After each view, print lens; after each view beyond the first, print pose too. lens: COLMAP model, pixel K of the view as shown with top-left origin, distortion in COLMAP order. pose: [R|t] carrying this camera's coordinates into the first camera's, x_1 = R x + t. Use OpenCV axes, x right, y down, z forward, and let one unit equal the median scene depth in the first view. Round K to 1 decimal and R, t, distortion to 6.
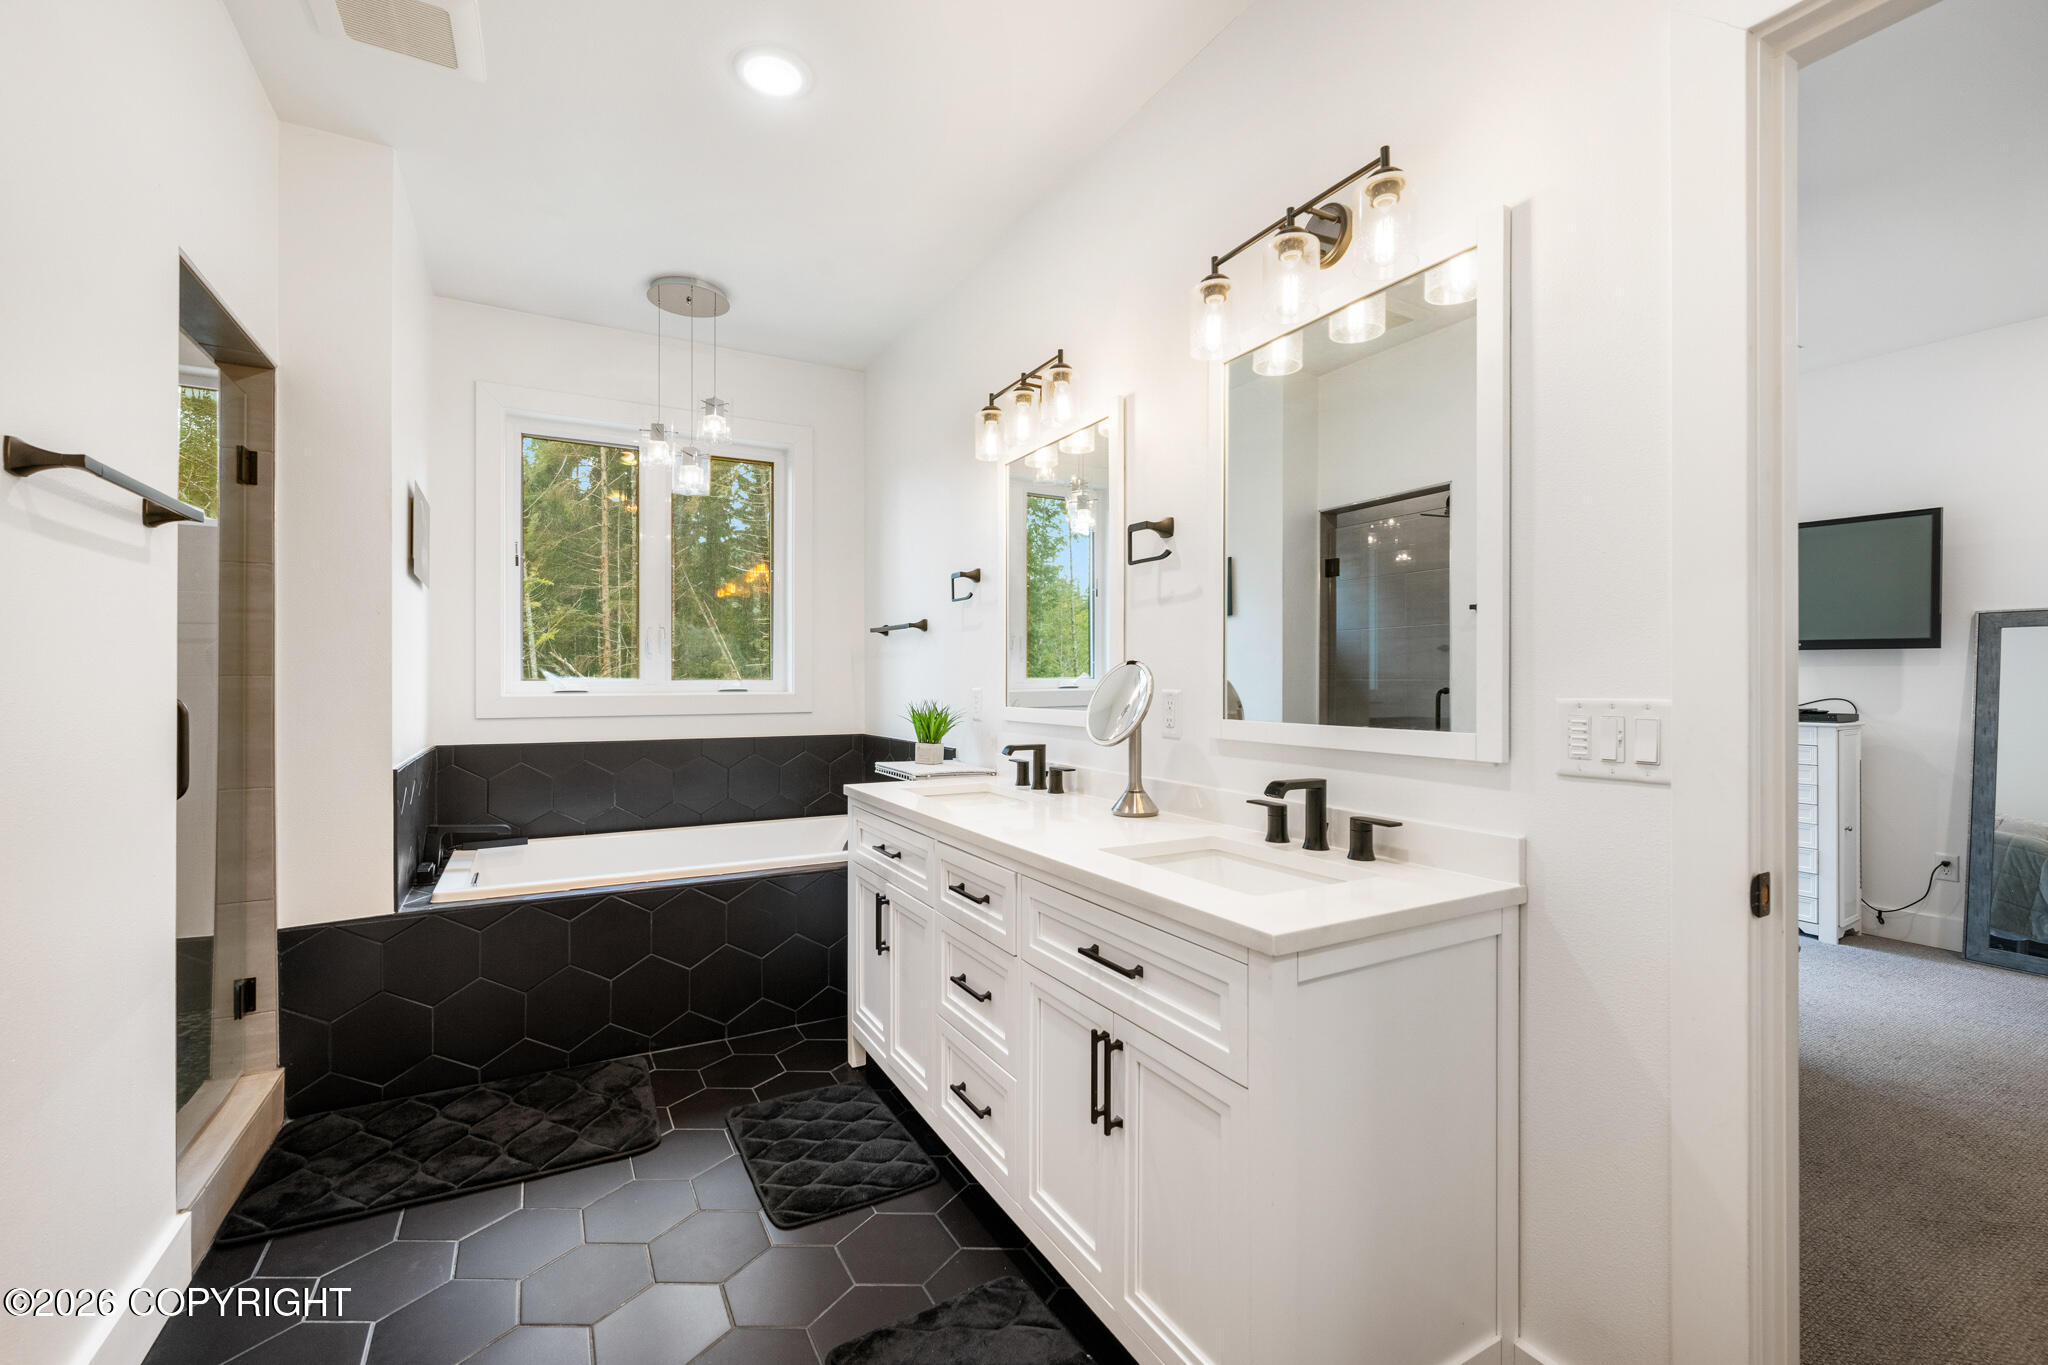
lens RADIAL K [[865.8, 0, 1024.0], [0, 865.8, 682.5], [0, 0, 1]] dist [-0.000332, -0.000019]
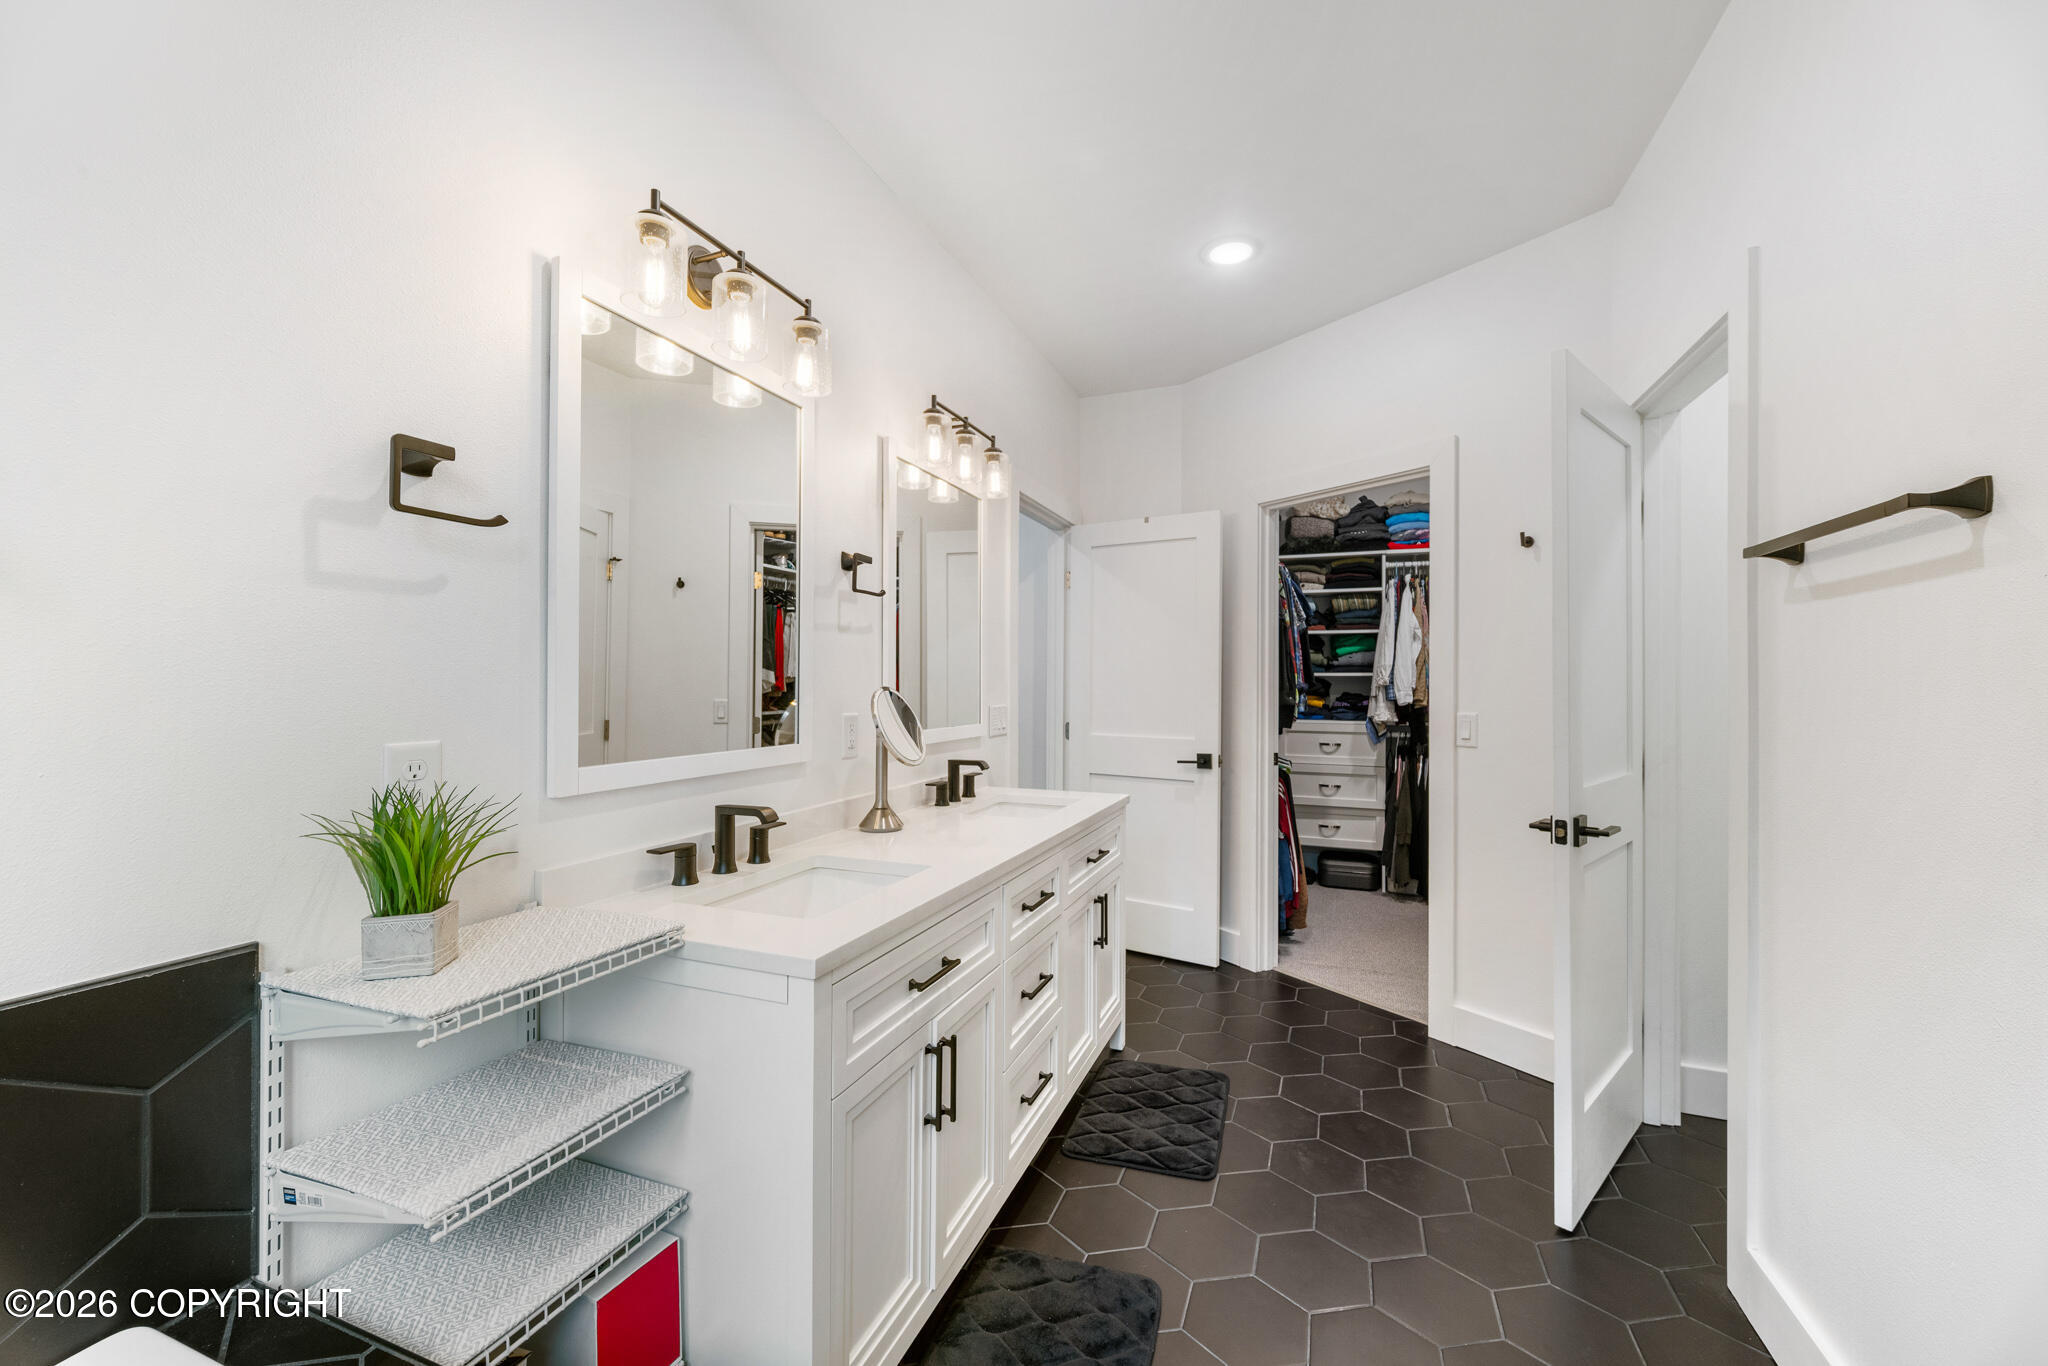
lens RADIAL K [[807.1, 0, 1024.0], [0, 807.1, 683.0], [0, 0, 1]] dist [-0.001037, 0.000467]
pose [[-0.634456, 0.007357, 0.772924, -0.639427], [-0.002464, 0.999930, -0.011541, -0.023263], [-0.772955, -0.009227, -0.634394, 1.328127]]
